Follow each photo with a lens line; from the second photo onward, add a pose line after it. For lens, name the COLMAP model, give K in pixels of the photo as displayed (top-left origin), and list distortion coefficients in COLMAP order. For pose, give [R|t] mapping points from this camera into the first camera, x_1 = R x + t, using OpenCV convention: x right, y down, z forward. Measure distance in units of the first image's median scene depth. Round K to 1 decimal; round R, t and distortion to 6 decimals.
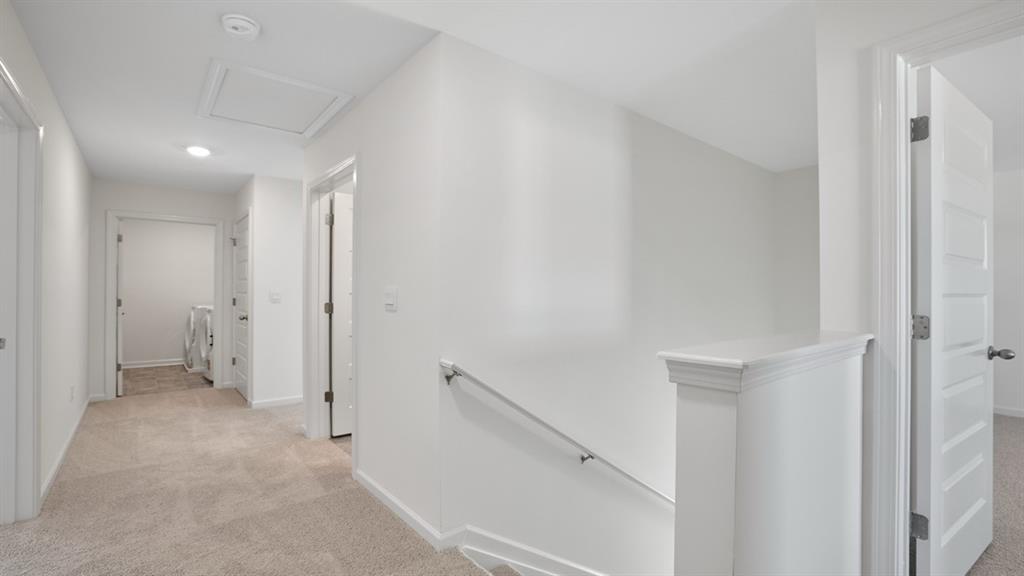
lens RADIAL K [[441.1, 0, 512.0], [0, 441.1, 288.0], [0, 0, 1]] dist [-0.029663, 0.012977]
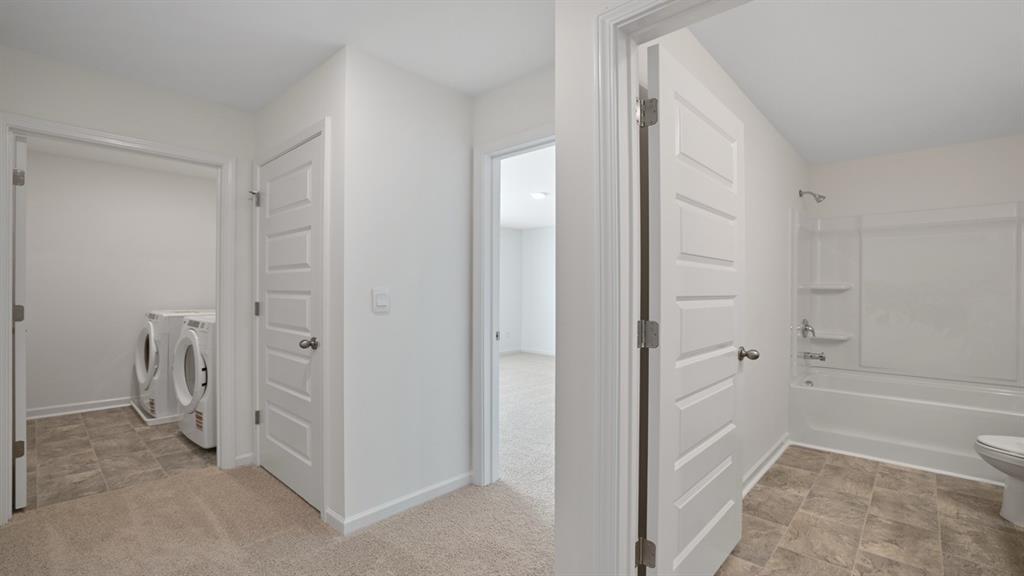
lens RADIAL K [[441.1, 0, 512.0], [0, 441.1, 288.0], [0, 0, 1]] dist [-0.029663, 0.012977]
pose [[0.991452, -0.000528, 0.130467, -0.388829], [-0.000570, 0.999965, 0.008381, 0.001178], [-0.130467, -0.008383, 0.991417, 0.413446]]
